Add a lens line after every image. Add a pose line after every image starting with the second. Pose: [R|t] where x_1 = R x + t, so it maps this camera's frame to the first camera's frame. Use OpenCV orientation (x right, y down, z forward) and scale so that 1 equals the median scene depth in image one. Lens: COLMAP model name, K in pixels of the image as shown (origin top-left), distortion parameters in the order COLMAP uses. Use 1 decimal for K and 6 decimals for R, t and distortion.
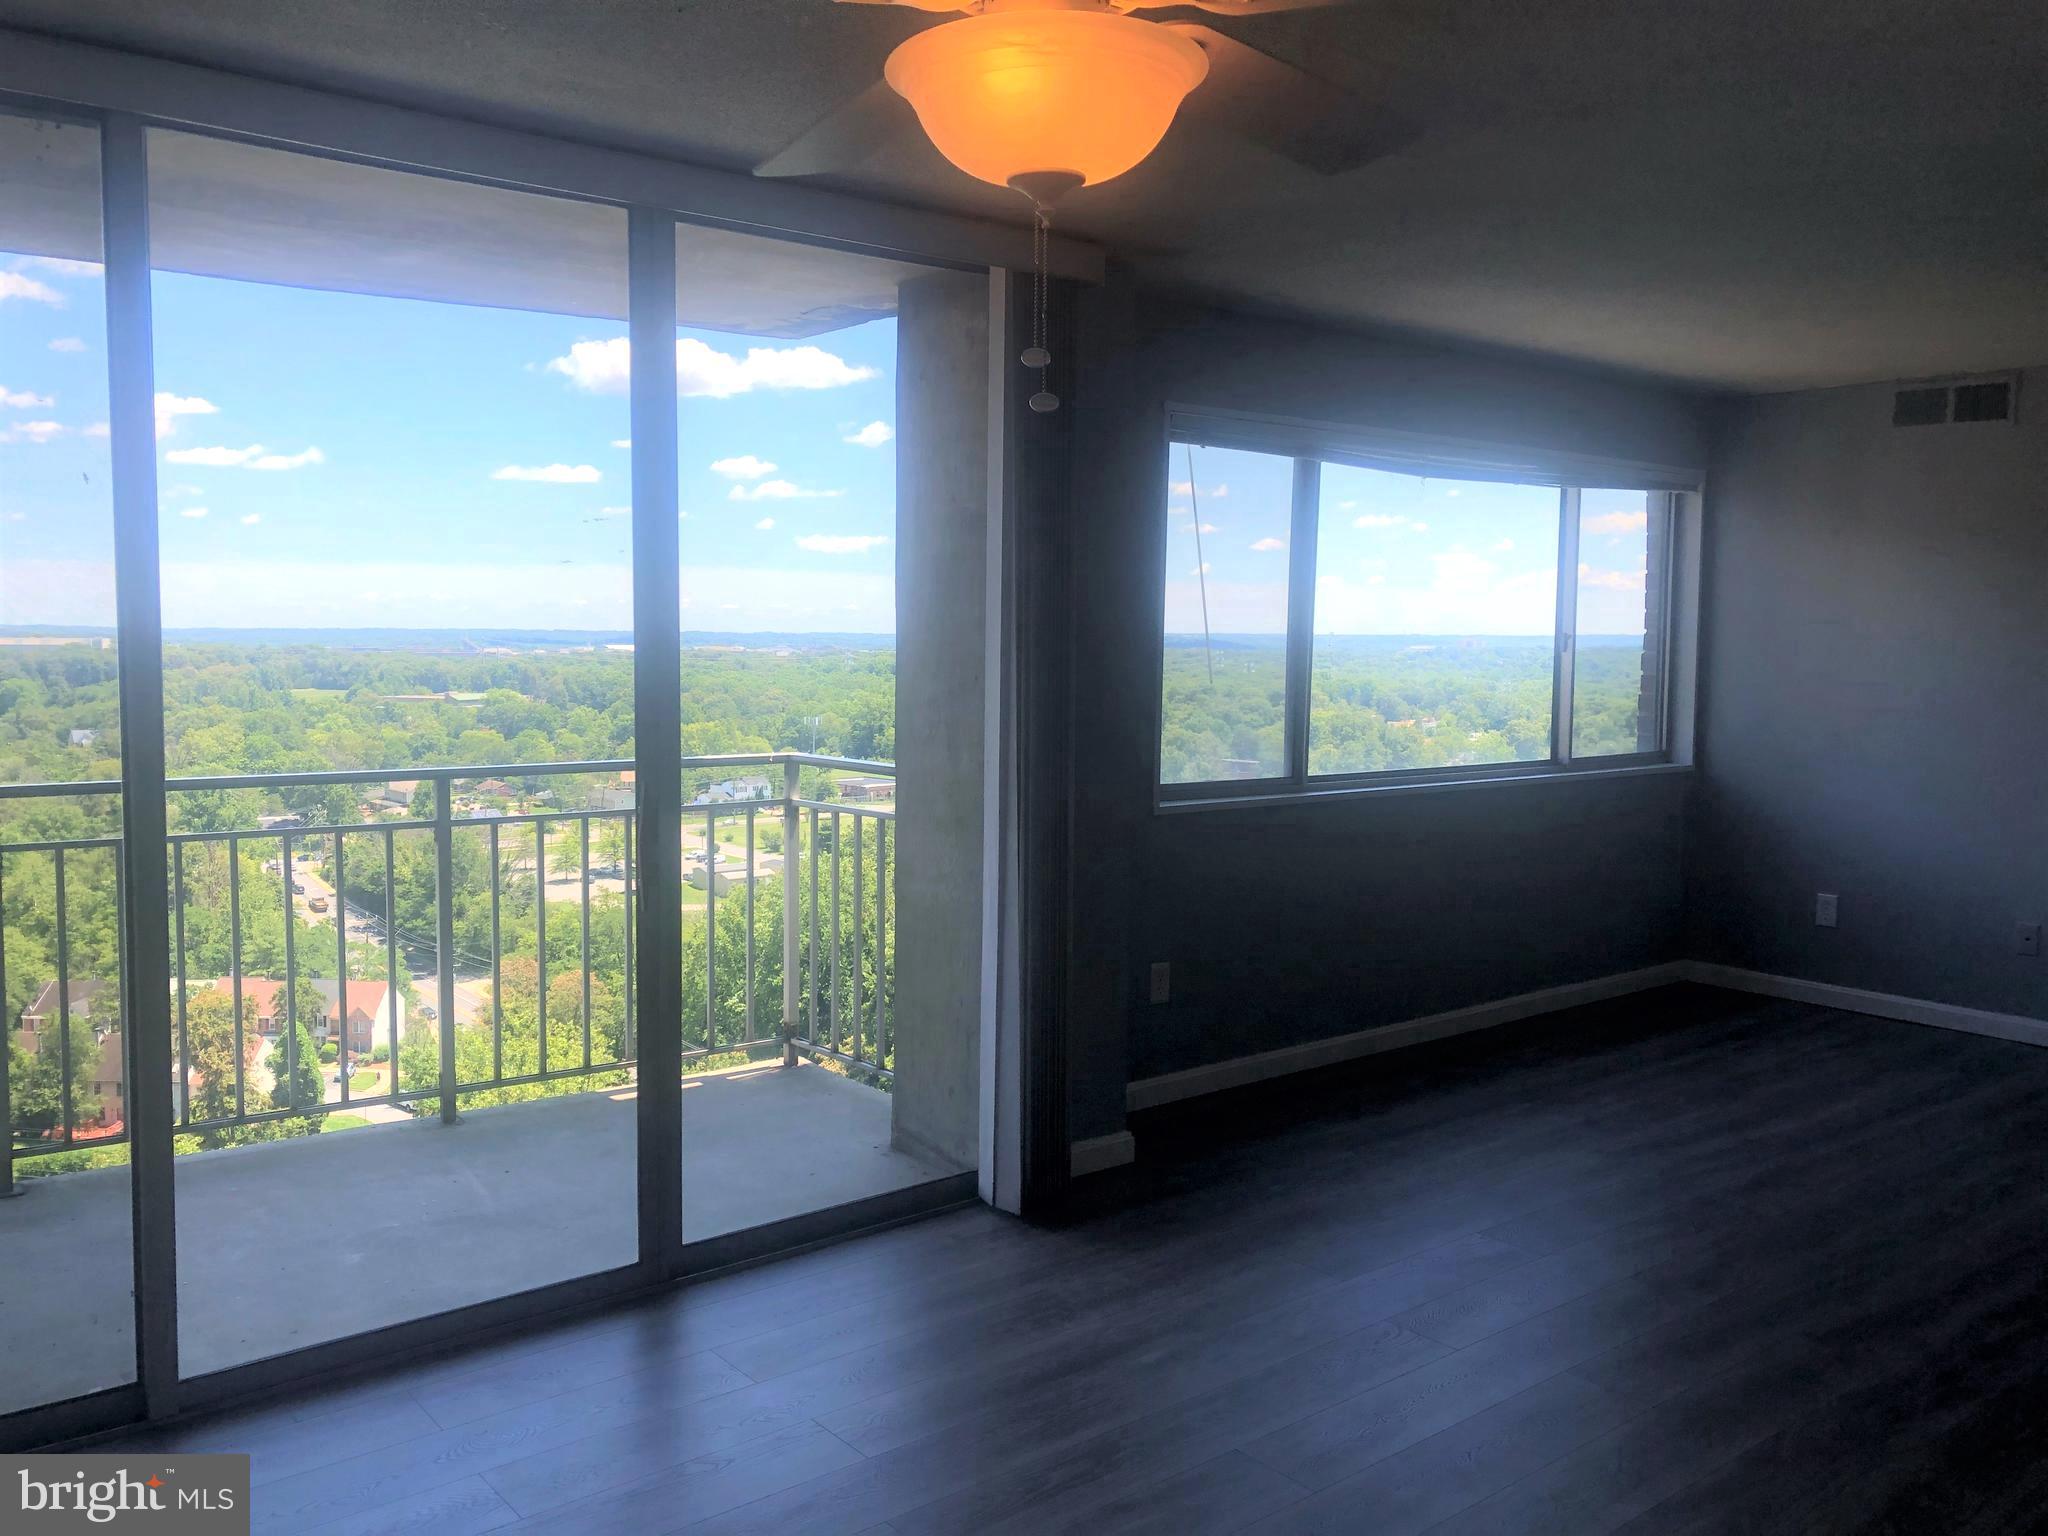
lens RADIAL K [[1673.1, 0, 1024.0], [0, 1673.1, 768.0], [0, 0, 1]] dist [0.033425, -0.041303]
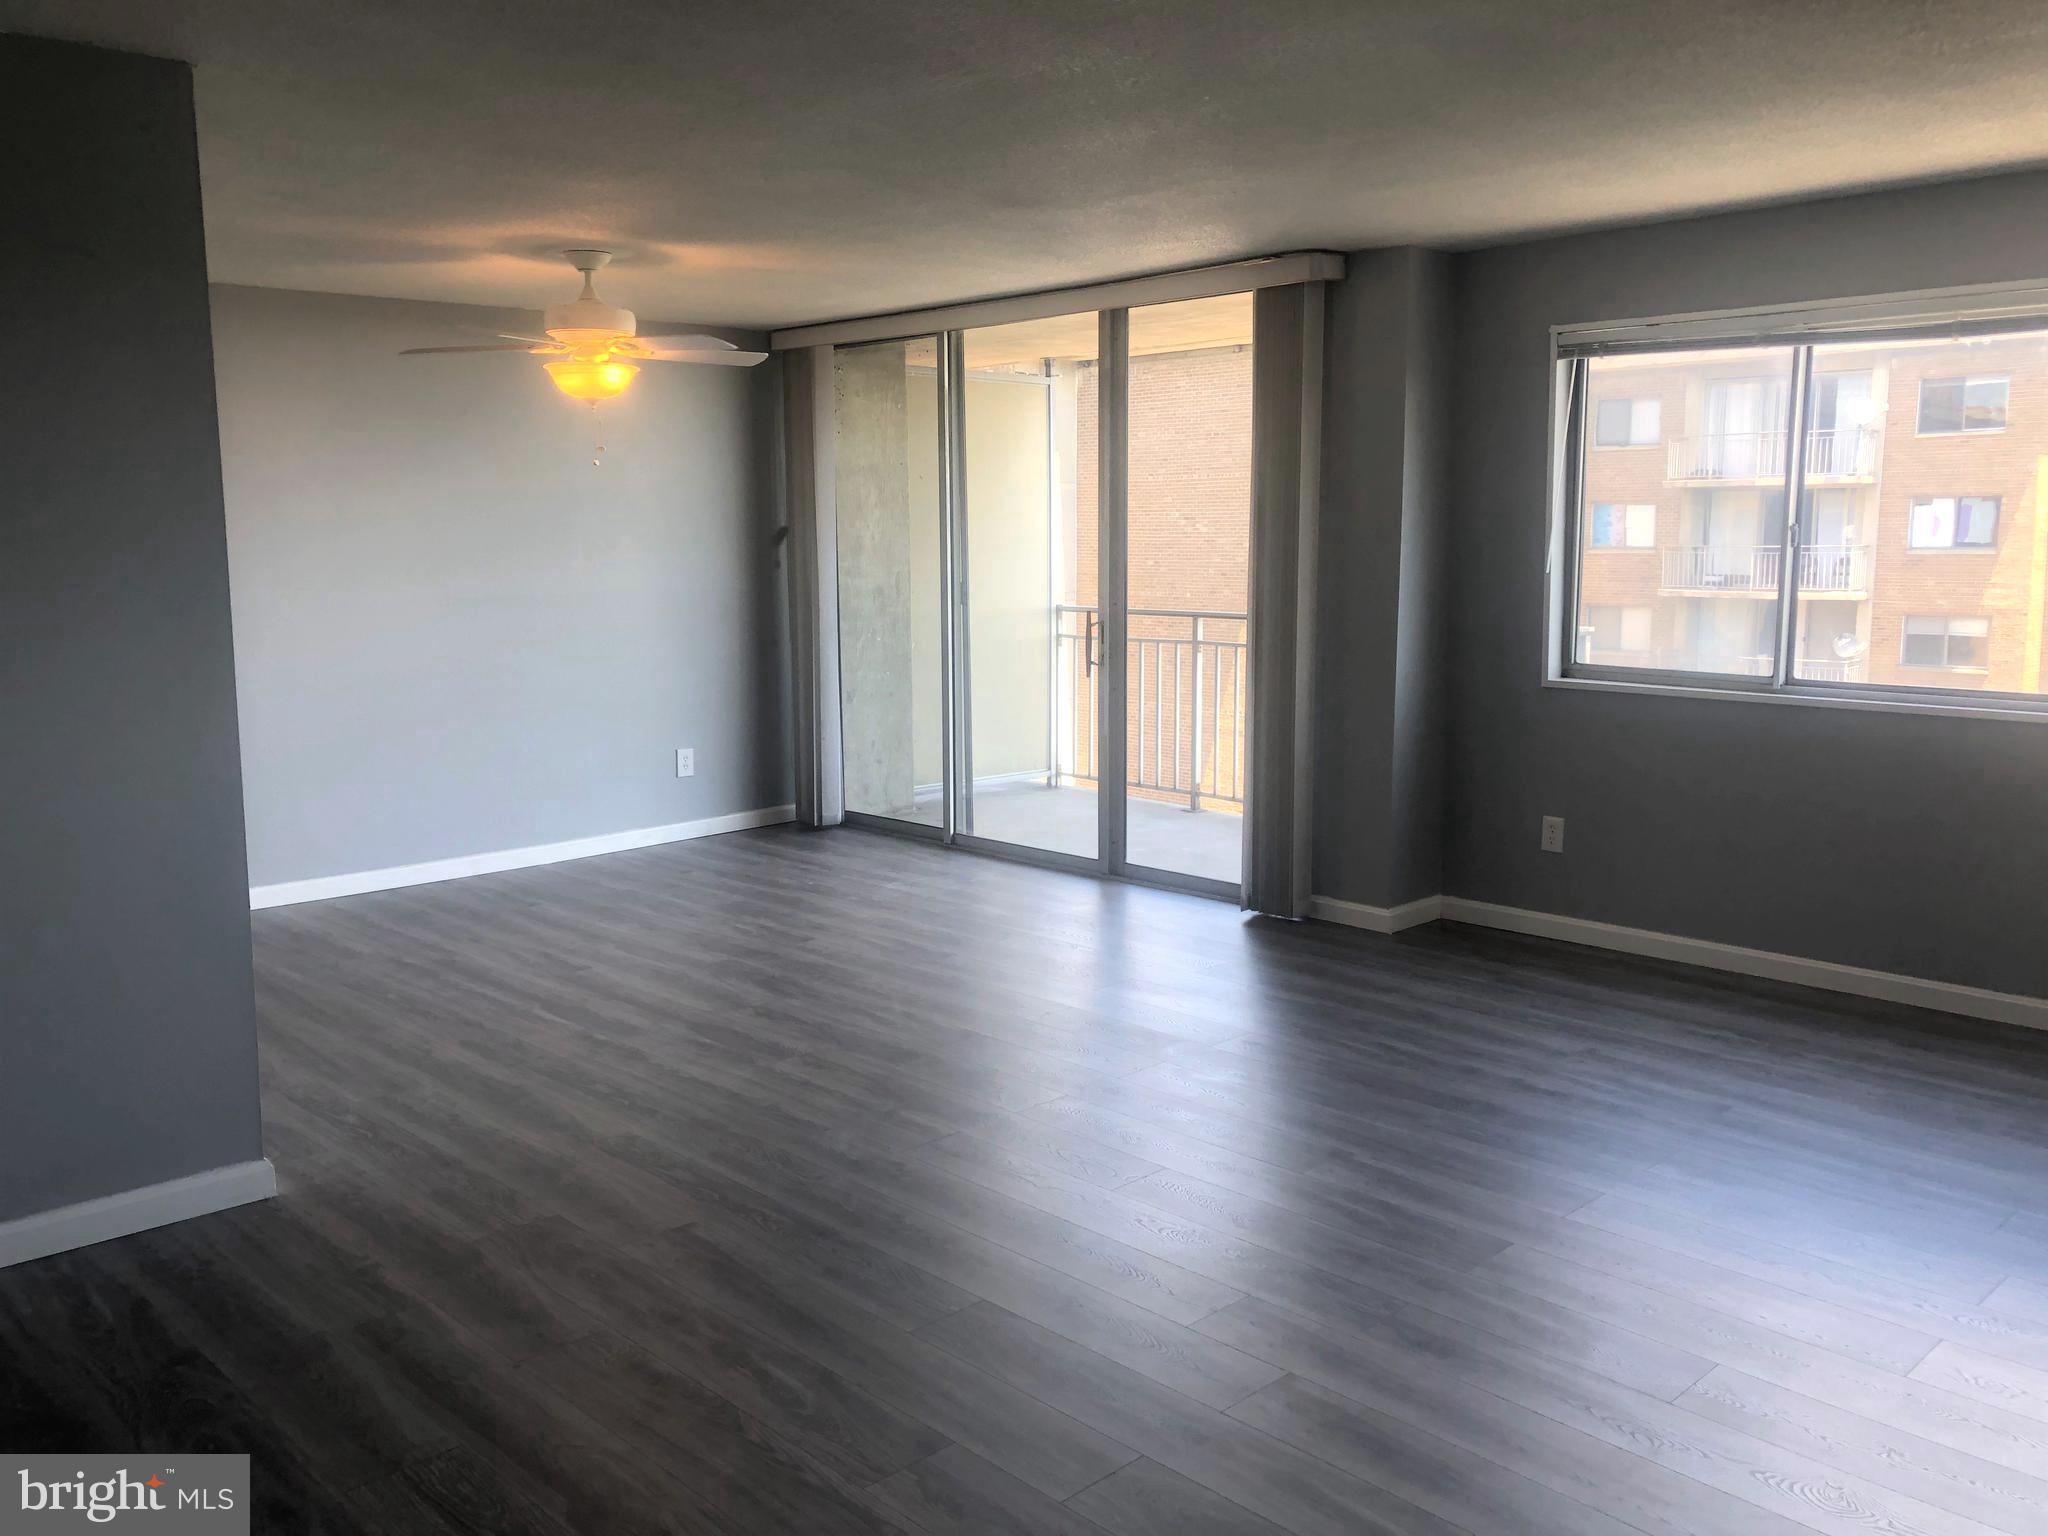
lens RADIAL K [[1651.0, 0, 1028.2], [0, 1651.0, 782.1], [0, 0, 1]] dist [0.036194, -0.008810]
pose [[0.095747, 0.142450, -0.985160, 0.963075], [-0.080526, 0.987572, 0.134972, -0.026907], [0.992143, 0.066408, 0.106028, 0.419361]]
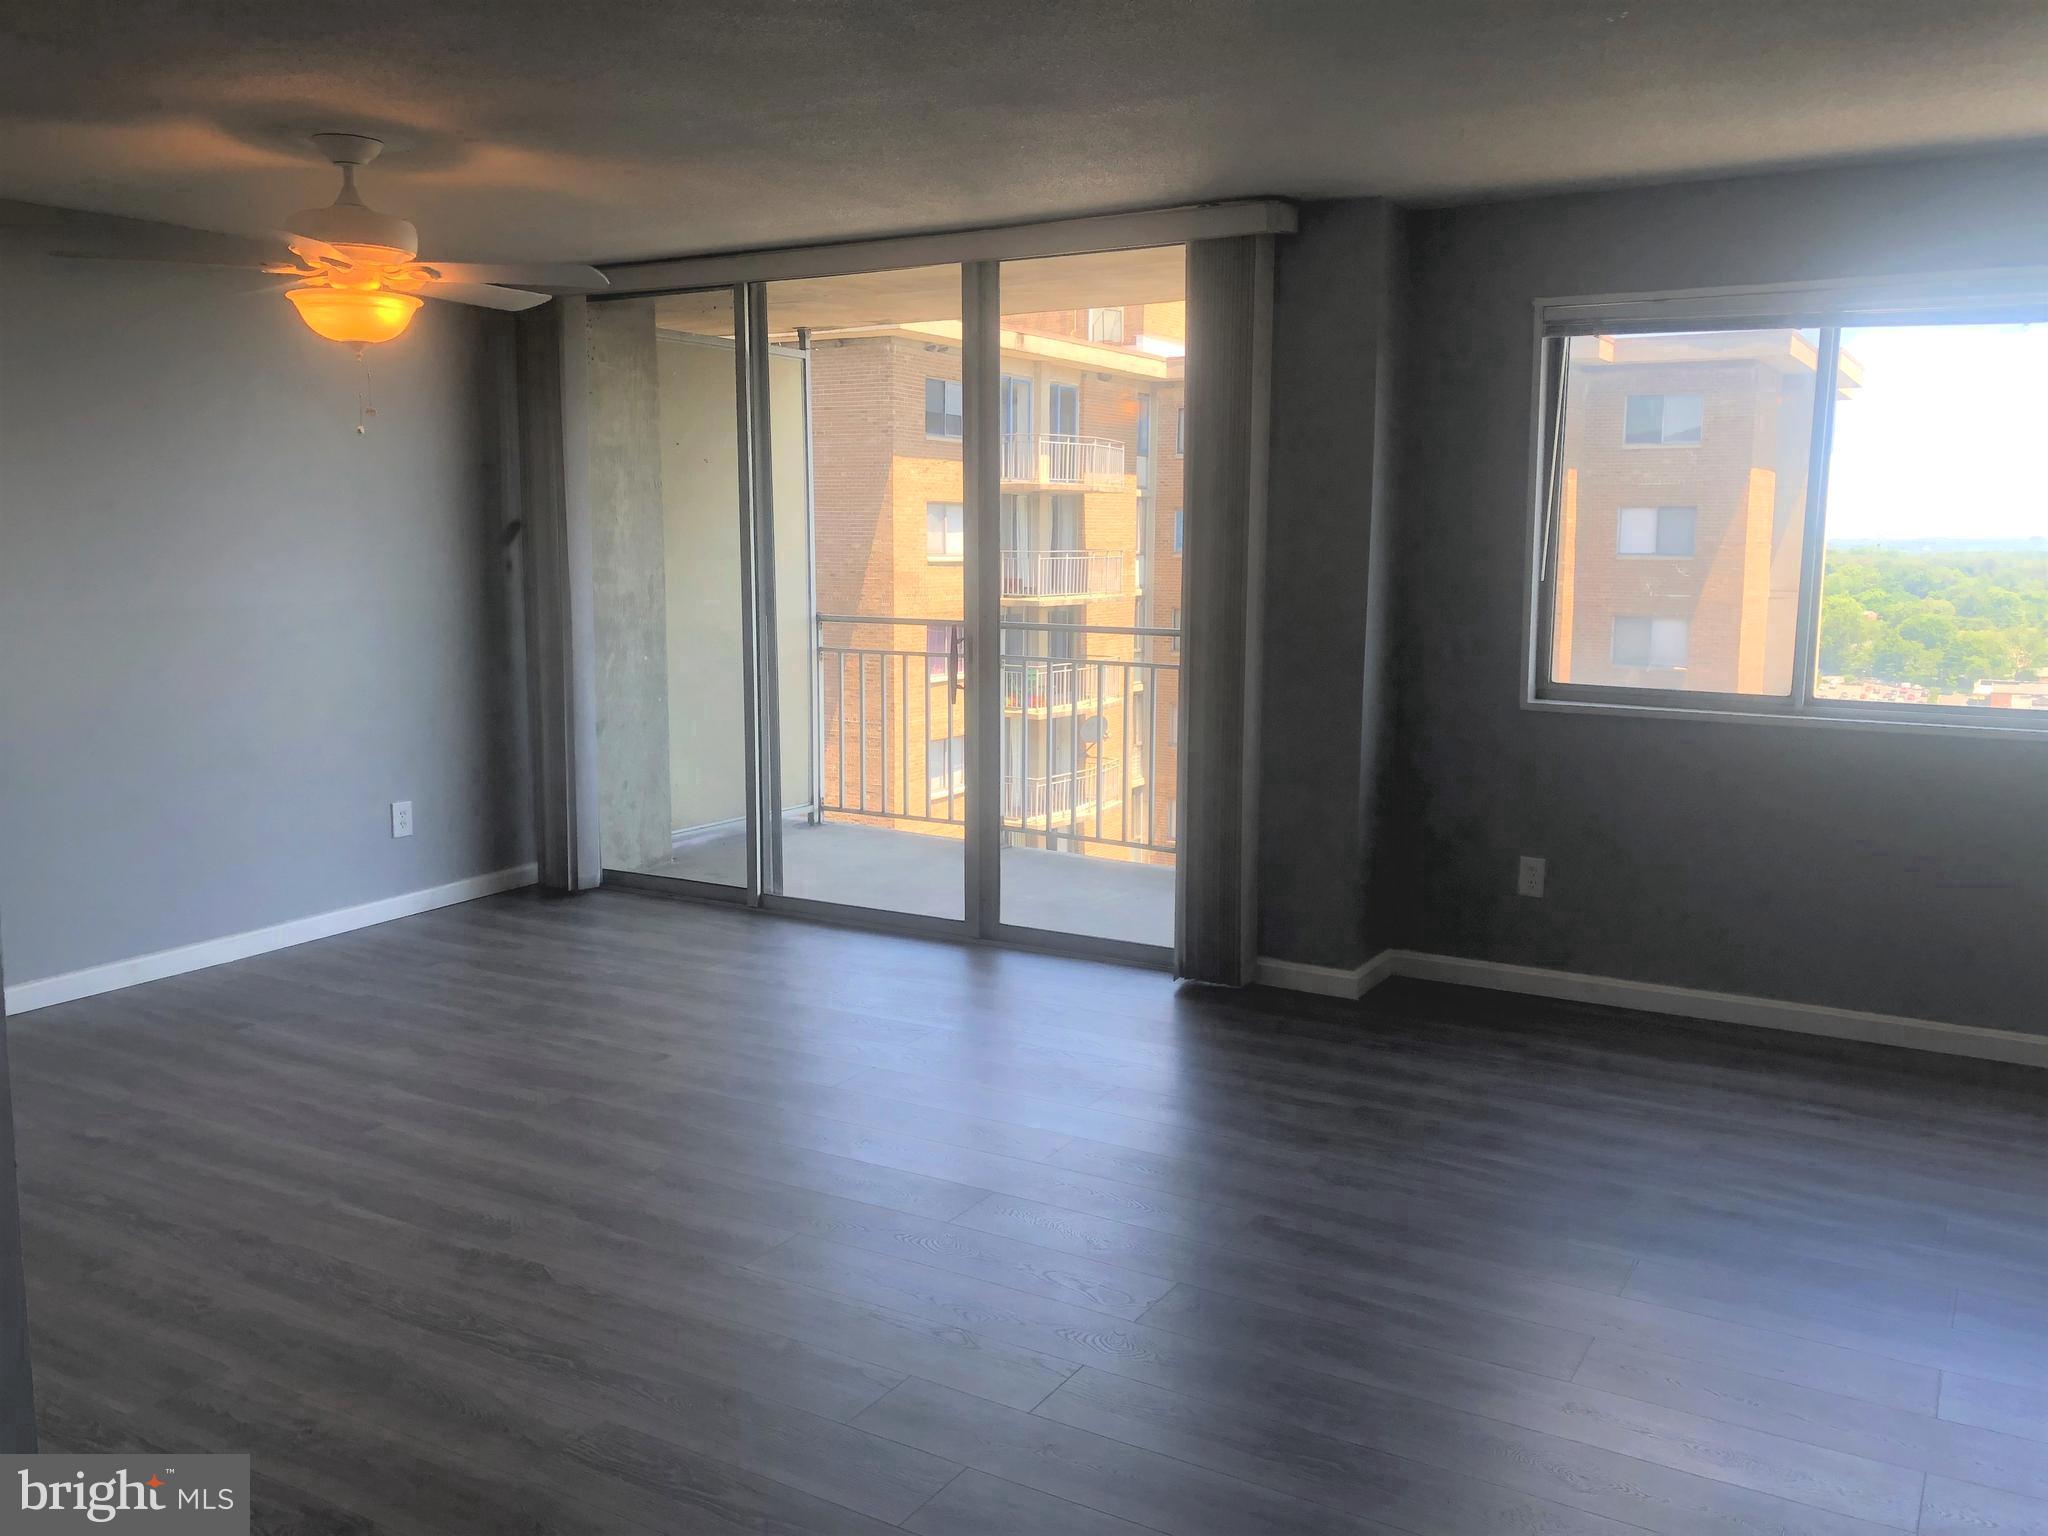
lens RADIAL K [[1673.1, 0, 1024.0], [0, 1673.1, 768.0], [0, 0, 1]] dist [0.033425, -0.041303]
pose [[0.350719, 0.126114, -0.927950, 0.751088], [-0.081024, 0.991261, 0.104095, -0.015126], [0.932969, 0.038678, 0.357872, 0.278277]]
